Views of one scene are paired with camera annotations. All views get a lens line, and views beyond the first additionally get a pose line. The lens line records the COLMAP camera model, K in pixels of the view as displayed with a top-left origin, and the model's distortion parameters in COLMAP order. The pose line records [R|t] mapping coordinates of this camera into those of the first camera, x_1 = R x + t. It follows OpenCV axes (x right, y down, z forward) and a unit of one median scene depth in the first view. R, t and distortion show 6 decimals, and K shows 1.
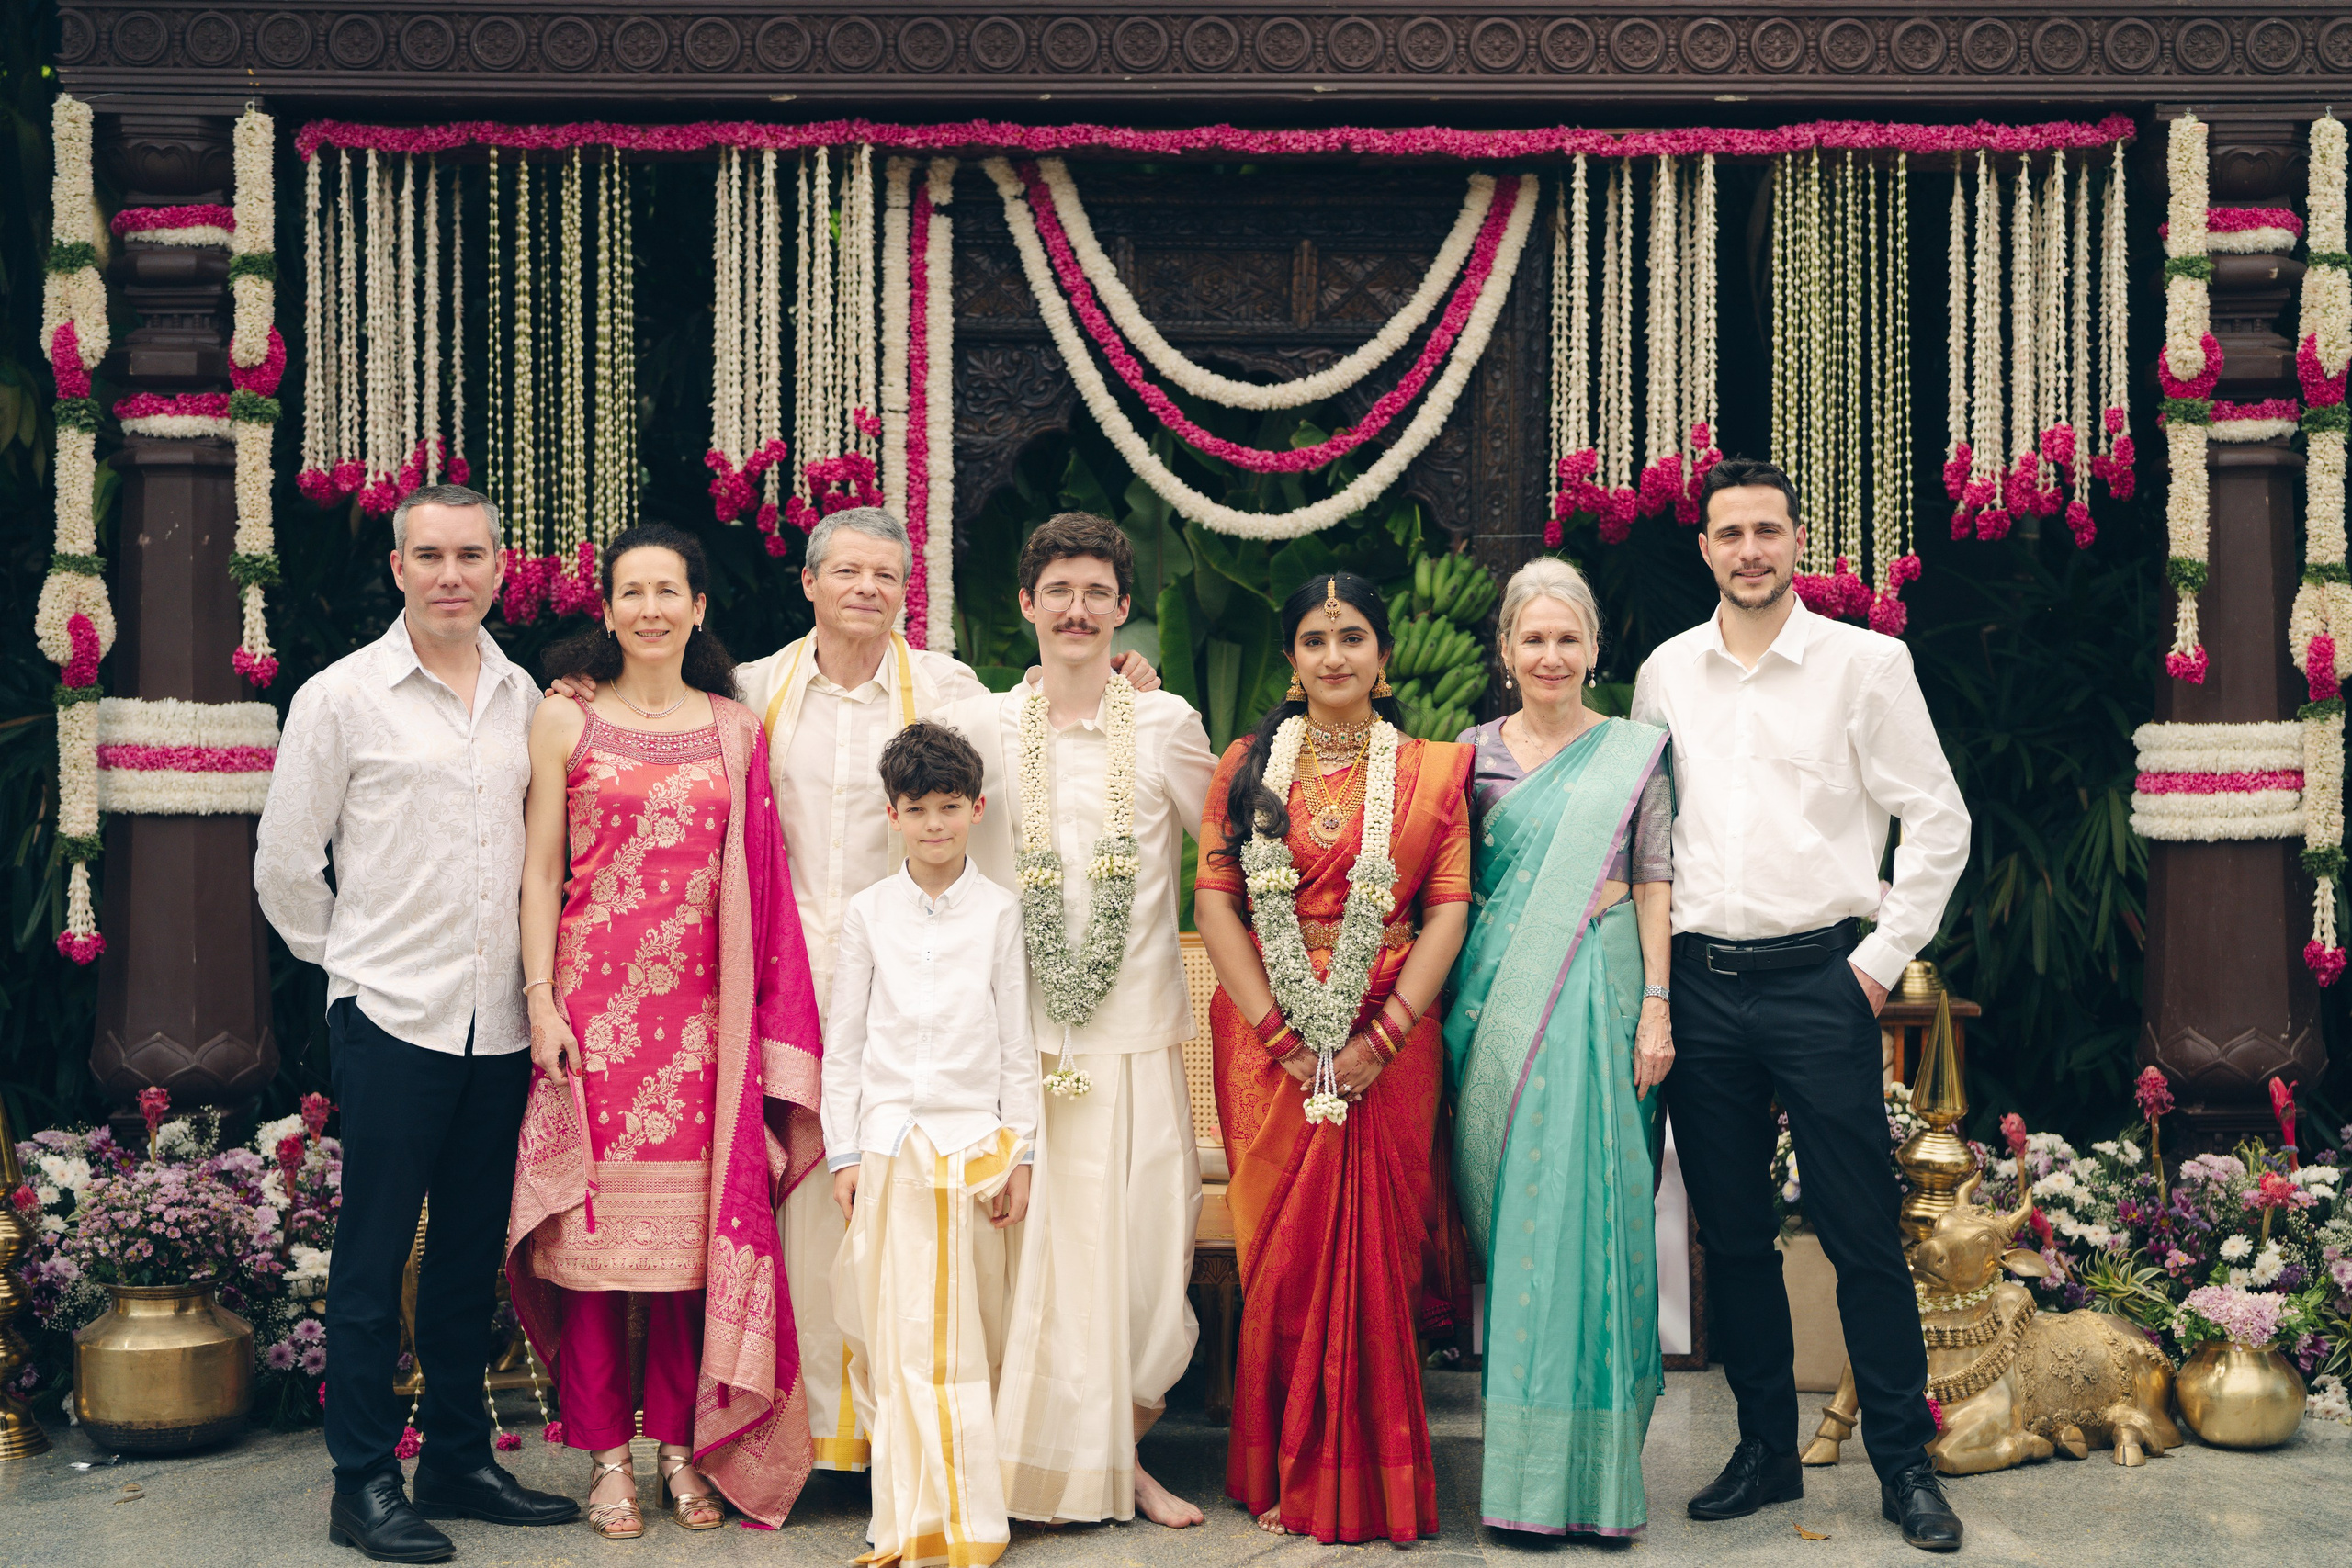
lens RADIAL K [[3373.0, 0, 1175.0], [0, 3373.0, 832.3], [0, 0, 1]] dist [0.008833, 0.015660]
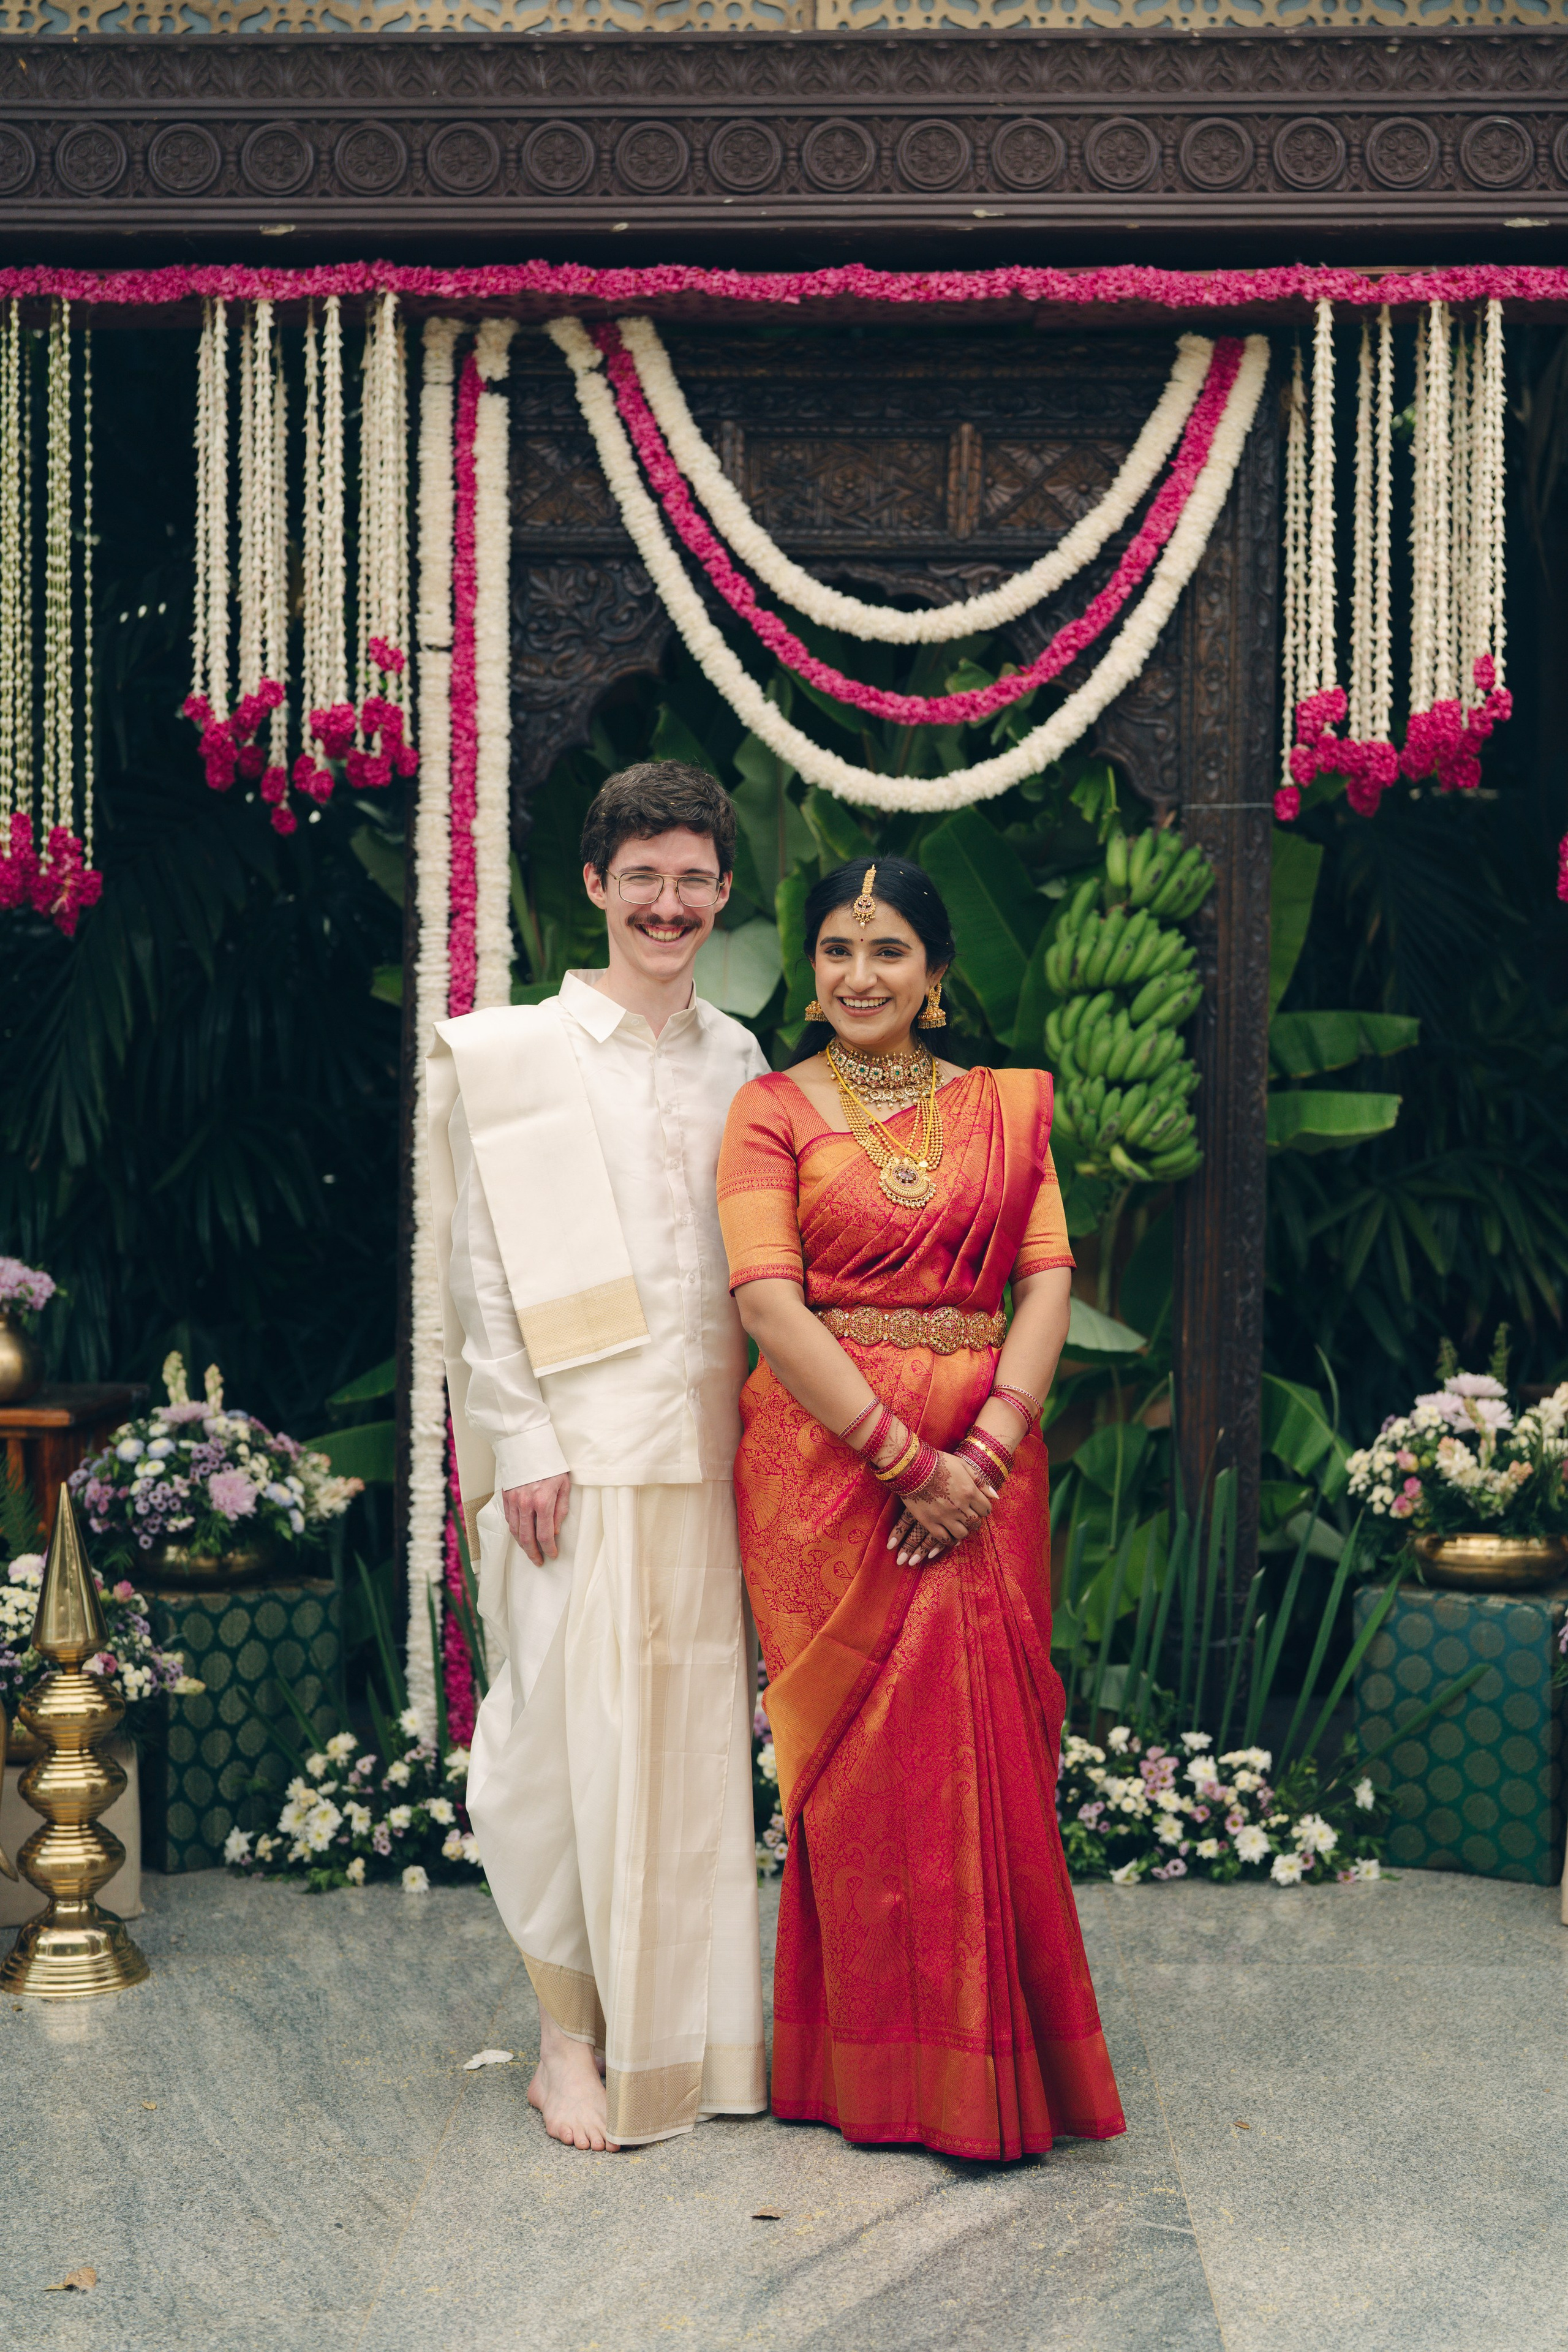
lens RADIAL K [[3295.2, 0, 799.0], [0, 3295.2, 1173.7], [0, 0, 1]] dist [0.005356, 0.050145]
pose [[0.999626, 0.001128, -0.027322, 0.021443], [-0.000989, 0.999986, 0.005119, -0.007705], [0.027328, -0.005090, 0.999614, 0.244720]]
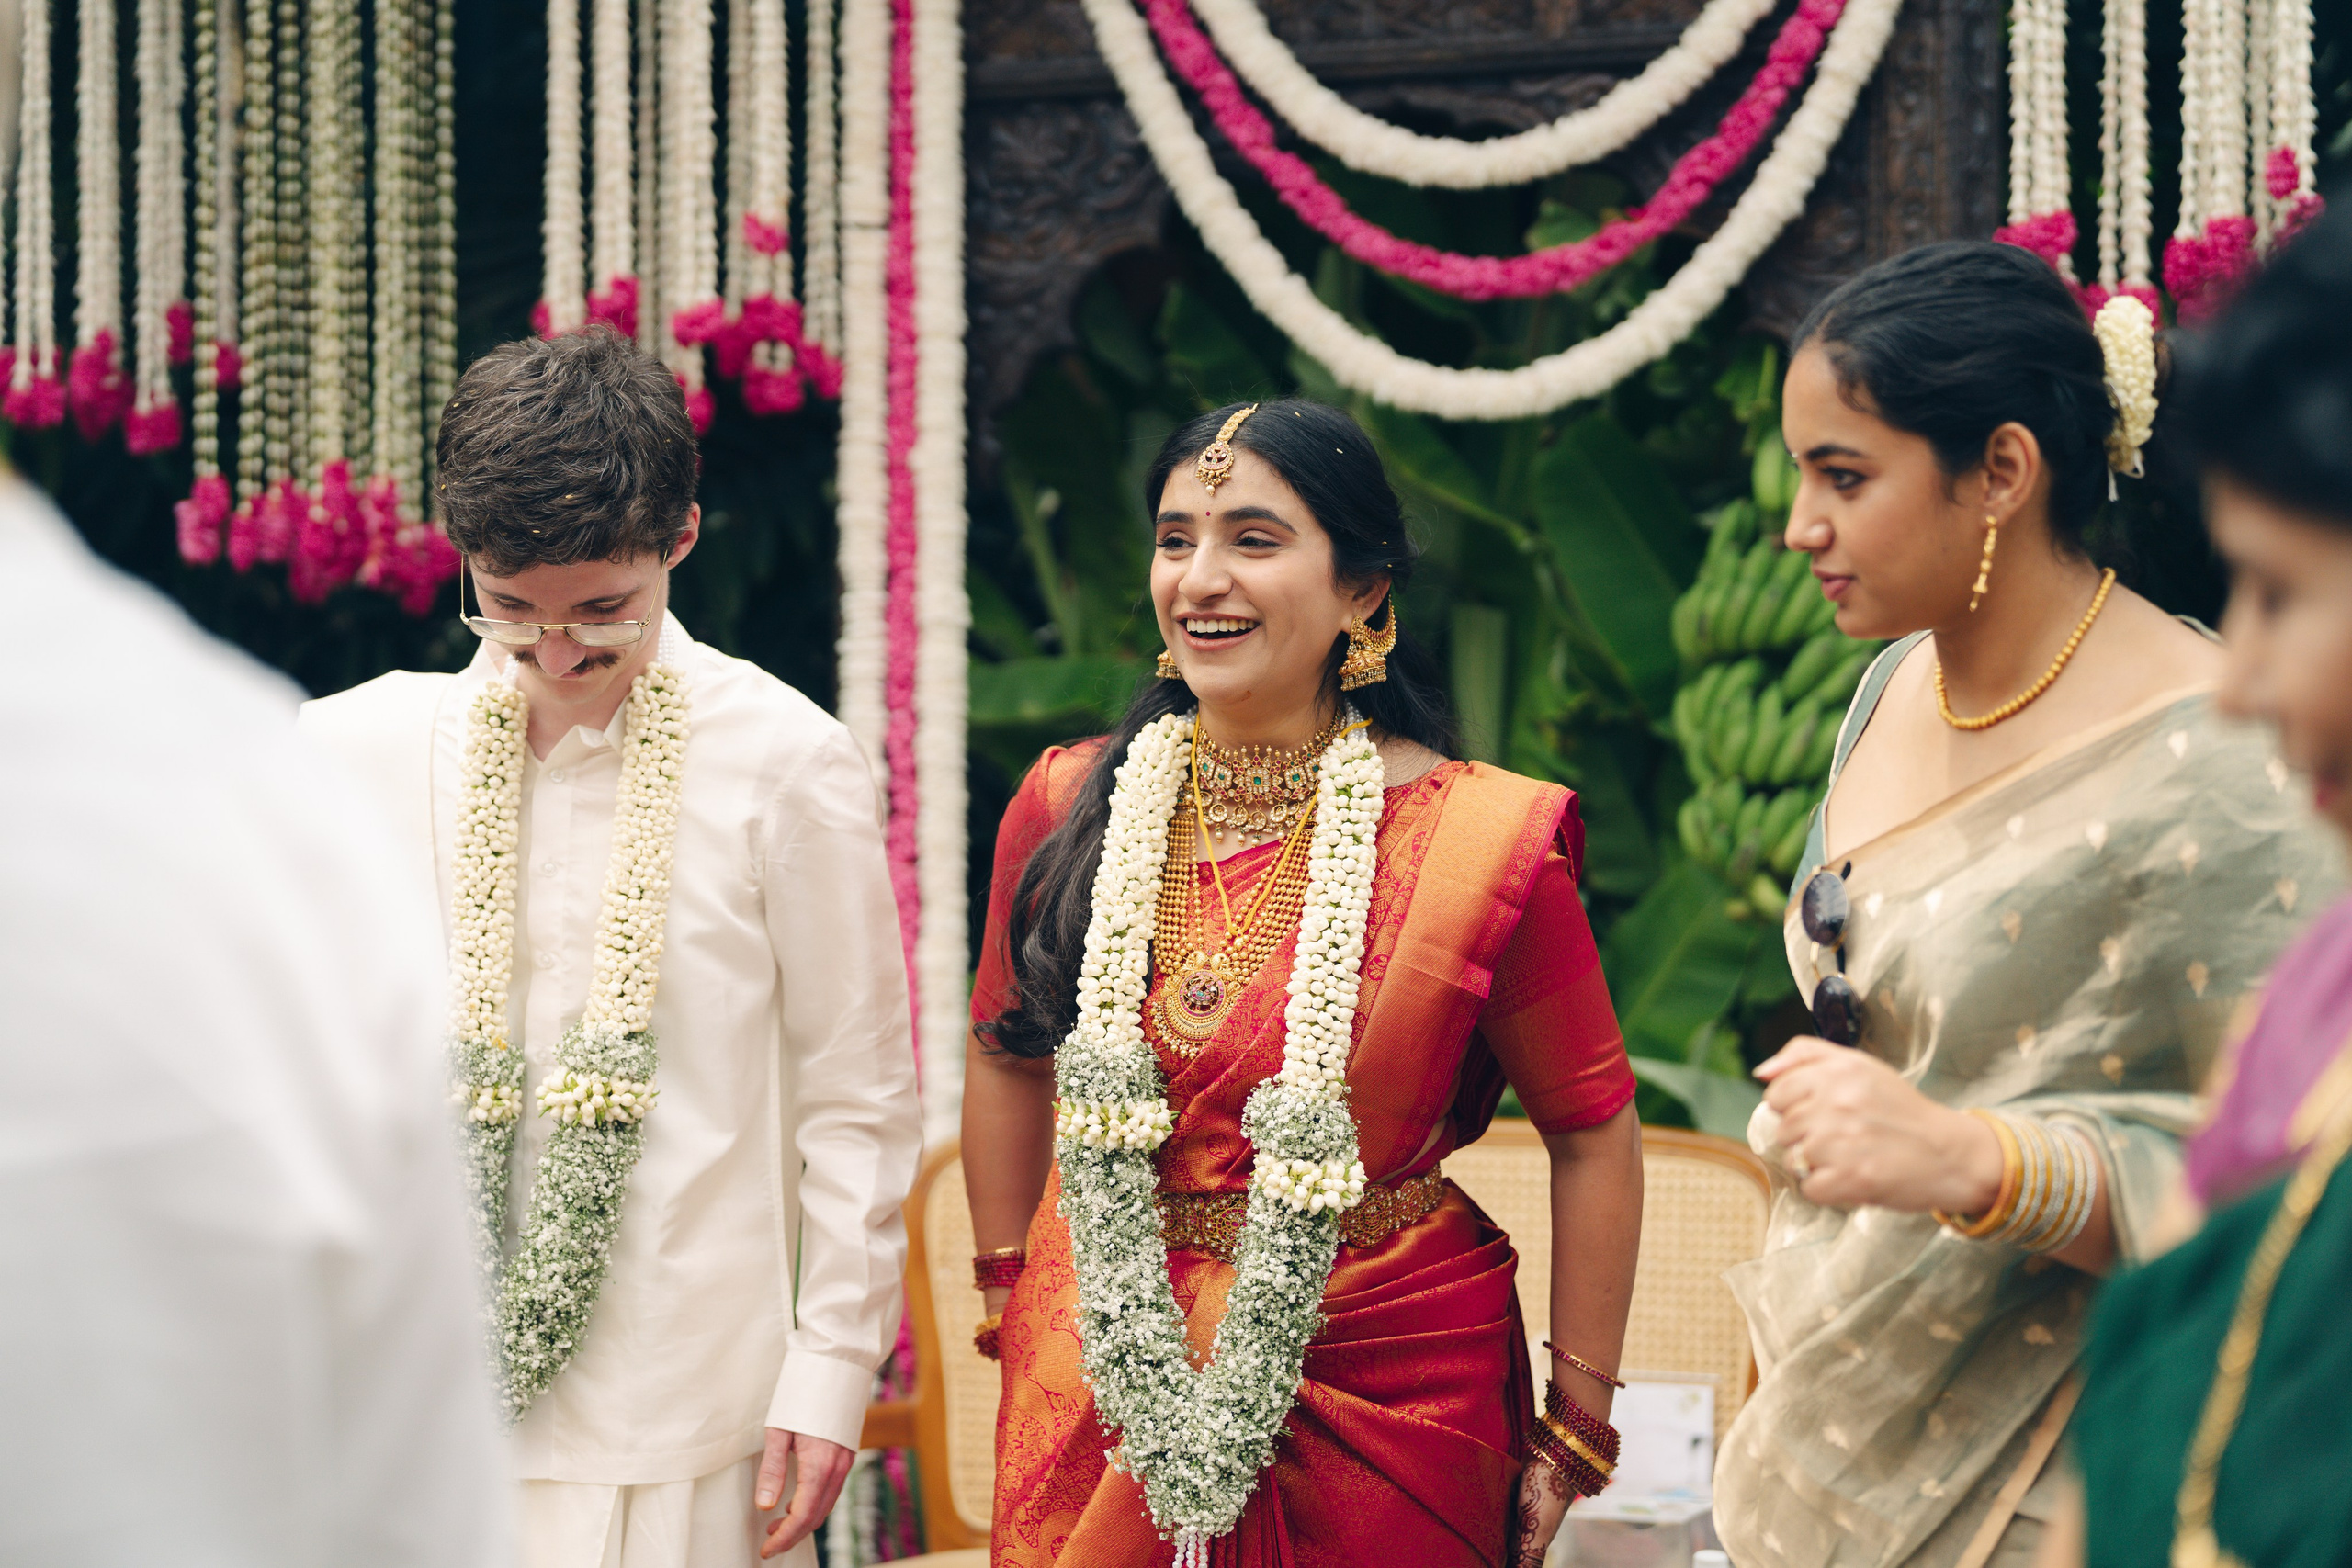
lens RADIAL K [[3294.9, 0, 1176.0], [0, 3294.9, 784.0], [0, 0, 1]] dist [0.005356, 0.050145]
pose [[0.960640, -0.009736, -0.277626, 0.129348], [0.003681, 0.999744, -0.022324, -0.013719], [0.277772, 0.020423, 0.960430, 0.461159]]
